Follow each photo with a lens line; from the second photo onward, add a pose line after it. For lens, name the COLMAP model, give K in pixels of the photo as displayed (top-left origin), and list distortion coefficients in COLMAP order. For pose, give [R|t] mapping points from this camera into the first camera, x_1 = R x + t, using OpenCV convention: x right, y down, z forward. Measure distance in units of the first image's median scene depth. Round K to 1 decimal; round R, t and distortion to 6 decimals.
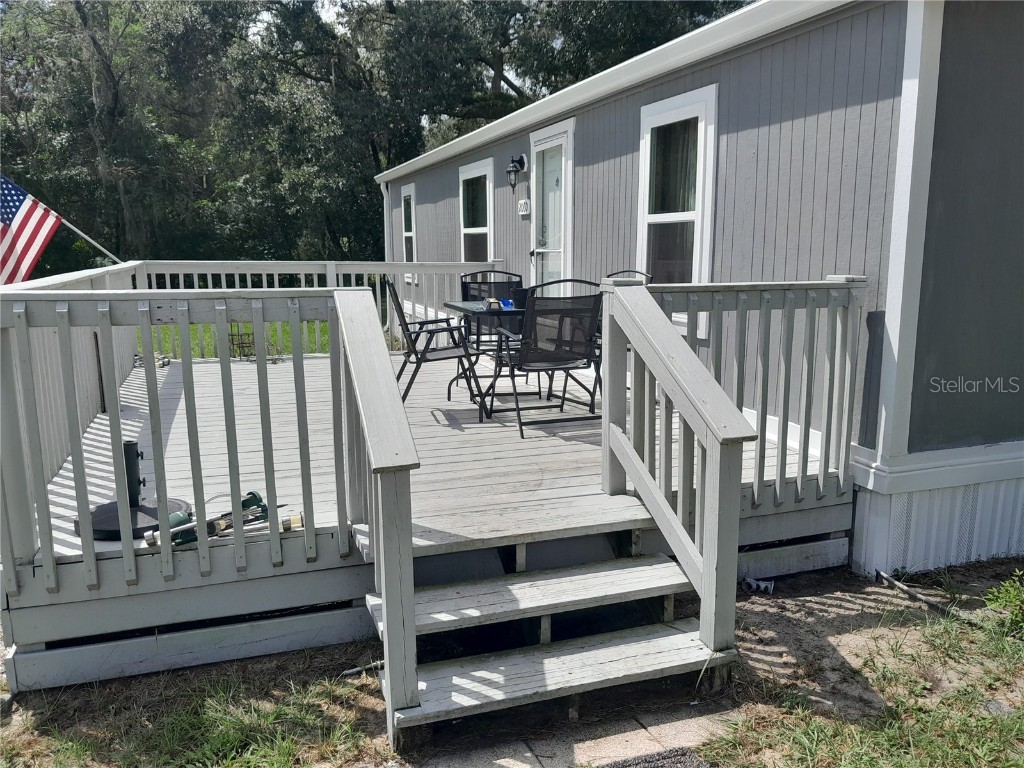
lens RADIAL K [[809.6, 0, 512.5], [0, 809.6, 393.6], [0, 0, 1]] dist [0.020288, -0.045590]
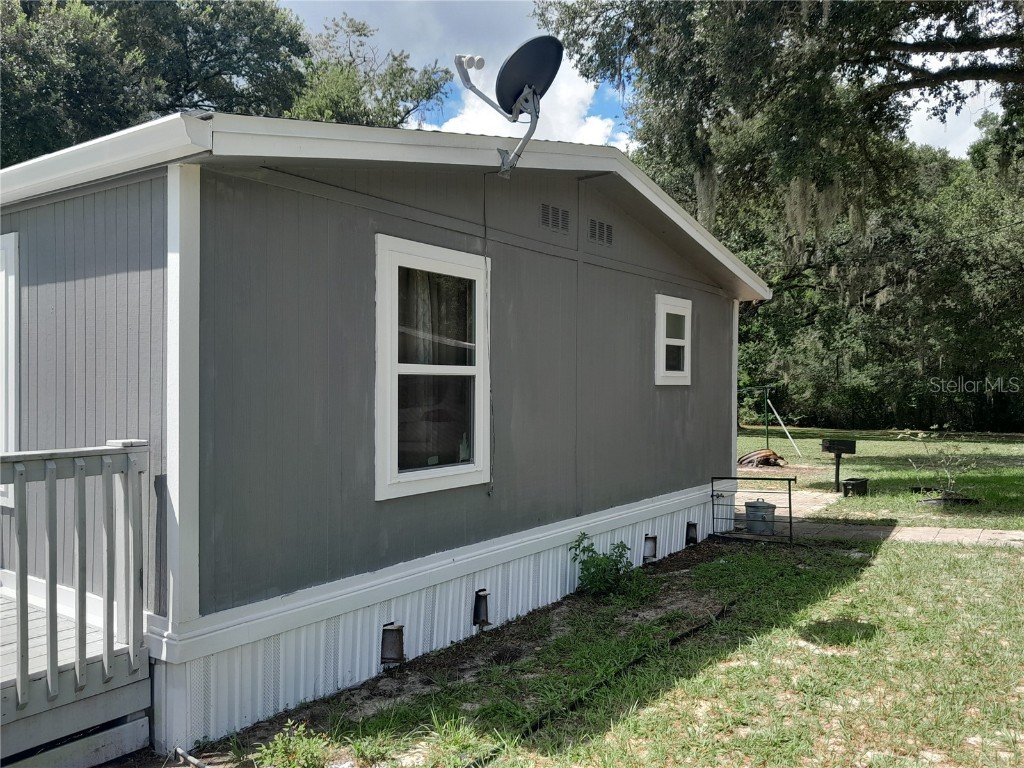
lens RADIAL K [[809.6, 0, 506.3], [0, 809.6, 381.1], [0, 0, 1]] dist [0.020288, -0.045590]
pose [[0.831511, -0.001696, 0.555506, 0.245931], [0.093591, 0.986128, -0.137082, -0.038230], [-0.547568, 0.165976, 0.820135, -0.060856]]
